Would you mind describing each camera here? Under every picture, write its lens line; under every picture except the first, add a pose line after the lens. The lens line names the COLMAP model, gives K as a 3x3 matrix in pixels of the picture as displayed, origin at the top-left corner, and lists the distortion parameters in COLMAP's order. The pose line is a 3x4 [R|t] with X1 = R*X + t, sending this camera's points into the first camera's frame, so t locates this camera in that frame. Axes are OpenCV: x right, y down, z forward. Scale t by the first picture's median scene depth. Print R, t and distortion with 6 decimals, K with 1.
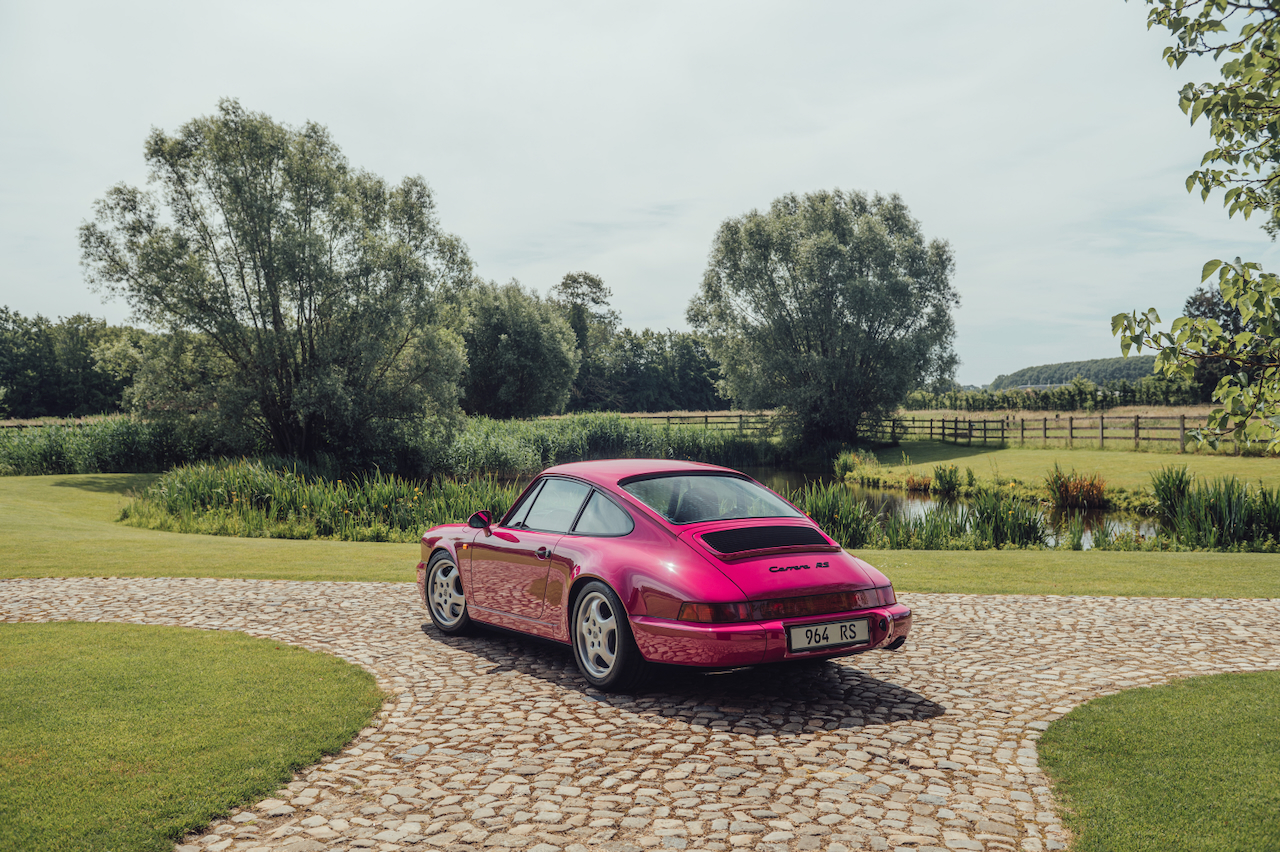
lens RADIAL K [[1189.9, 0, 640.0], [0, 1189.9, 426.0], [0, 0, 1]] dist [-0.005525, -0.010527]
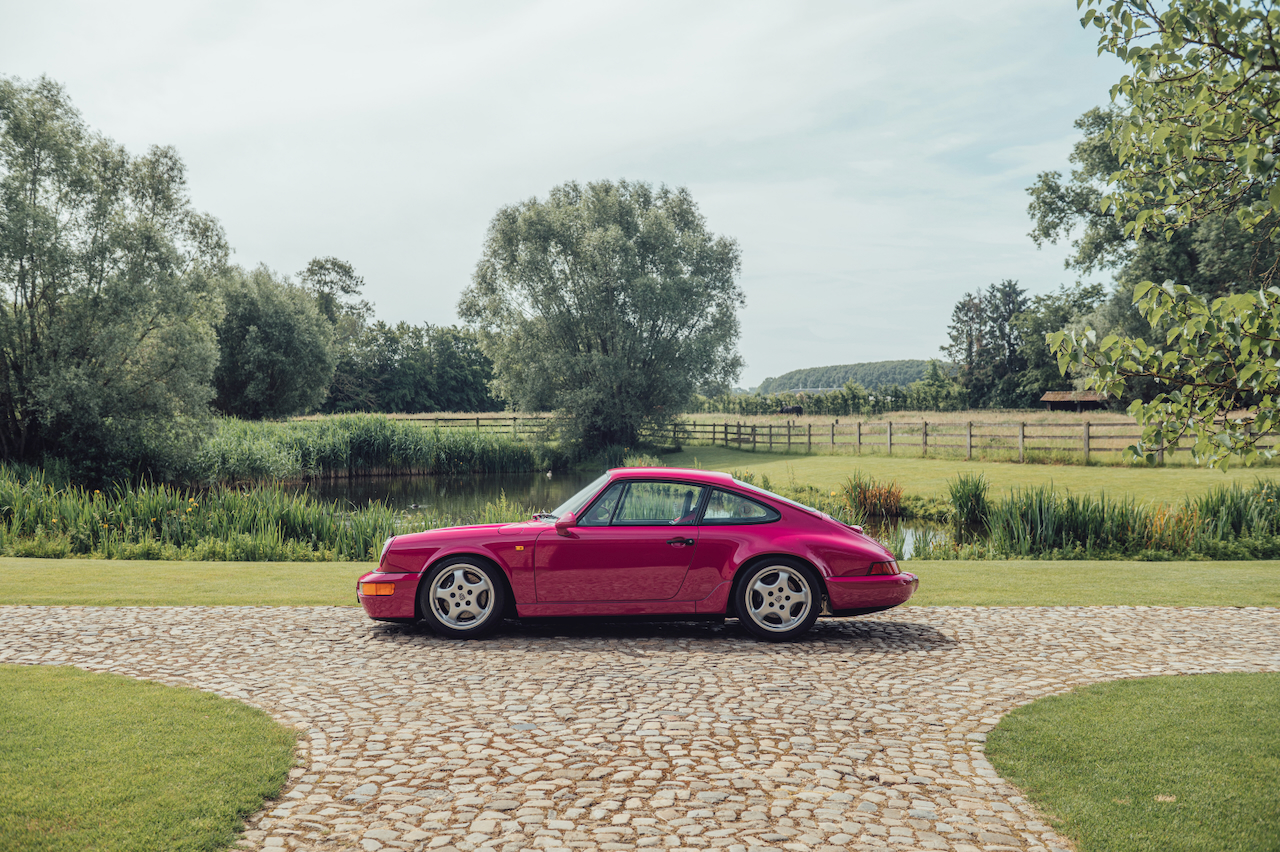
lens RADIAL K [[1280.5, 0, 634.8], [0, 1280.5, 427.3], [0, 0, 1]] dist [-0.003791, -0.001621]
pose [[0.981604, 0.007084, 0.190796, -0.018737], [-0.006914, 0.999975, -0.001558, -0.000856], [-0.190803, 0.000211, 0.981628, -0.001327]]
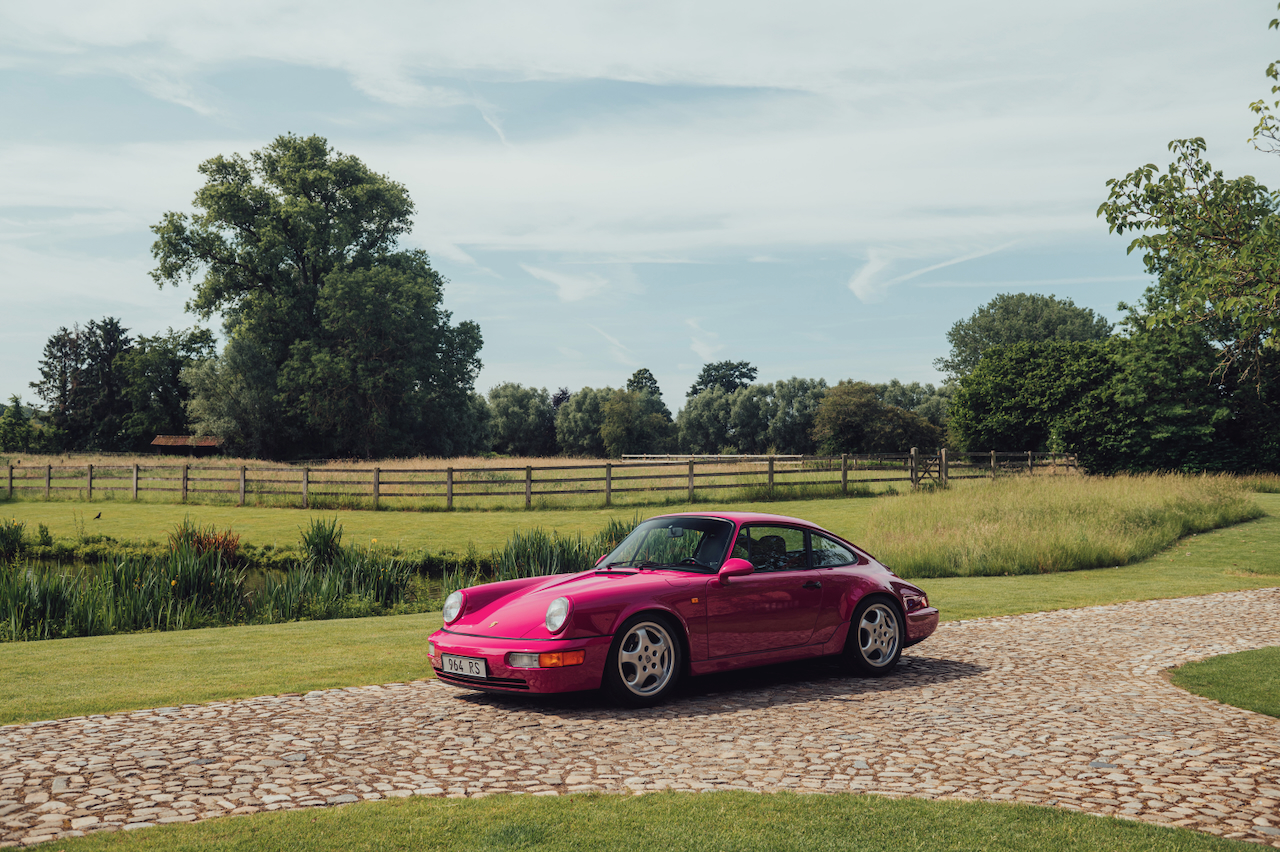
lens RADIAL K [[1287.2, 0, 638.7], [0, 1287.2, 427.5], [0, 0, 1]] dist [0.002195, 0.006856]
pose [[0.605721, 0.045270, 0.794388, -0.139938], [-0.015411, 0.998860, -0.045172, 0.001301], [-0.795528, 0.015119, 0.605728, 0.084538]]
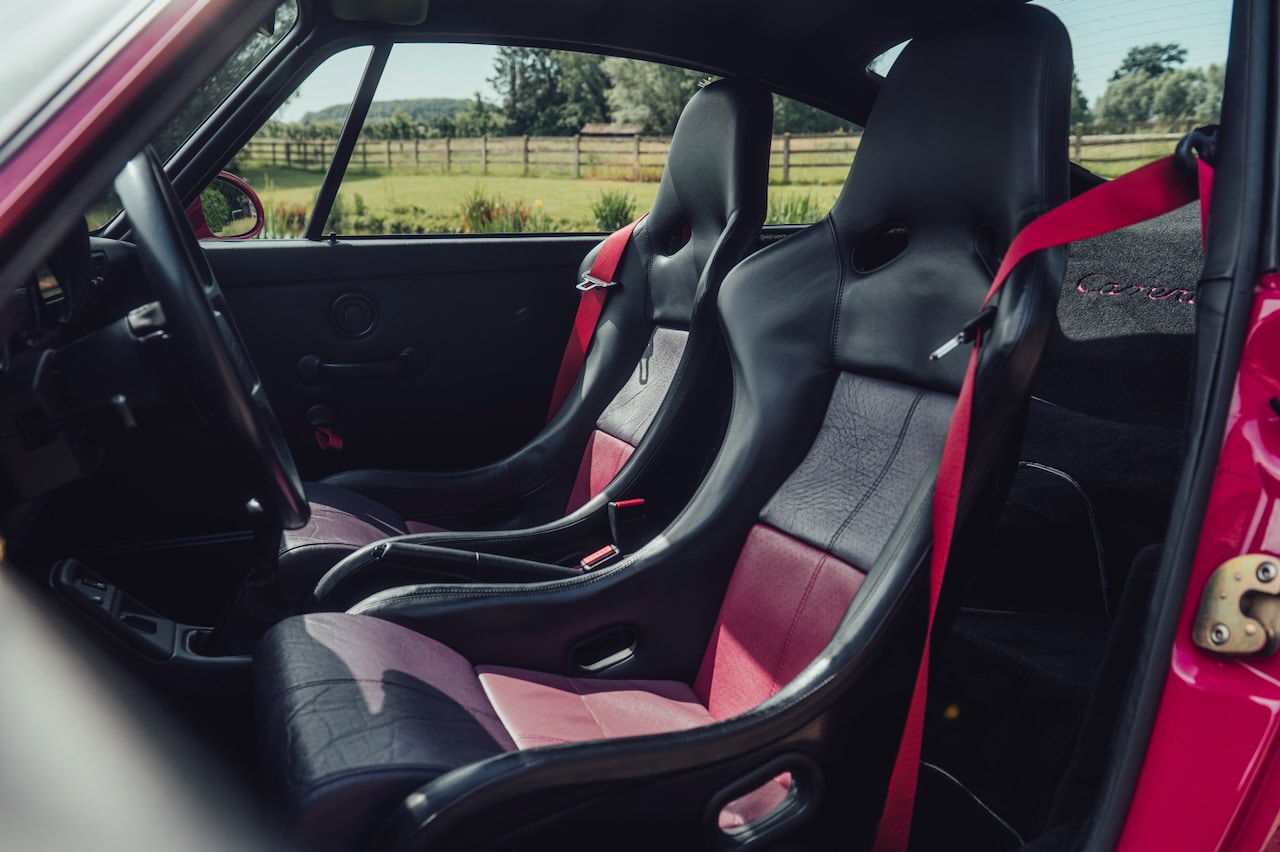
lens RADIAL K [[1130.0, 0, 640.0], [0, 1130.0, 425.4], [0, 0, 1]] dist [0.013130, -0.110648]
pose [[0.839461, -0.104326, 0.533312, 0.007810], [-0.018714, 0.975267, 0.220238, 0.011876], [-0.543098, -0.194862, 0.816746, 0.169881]]
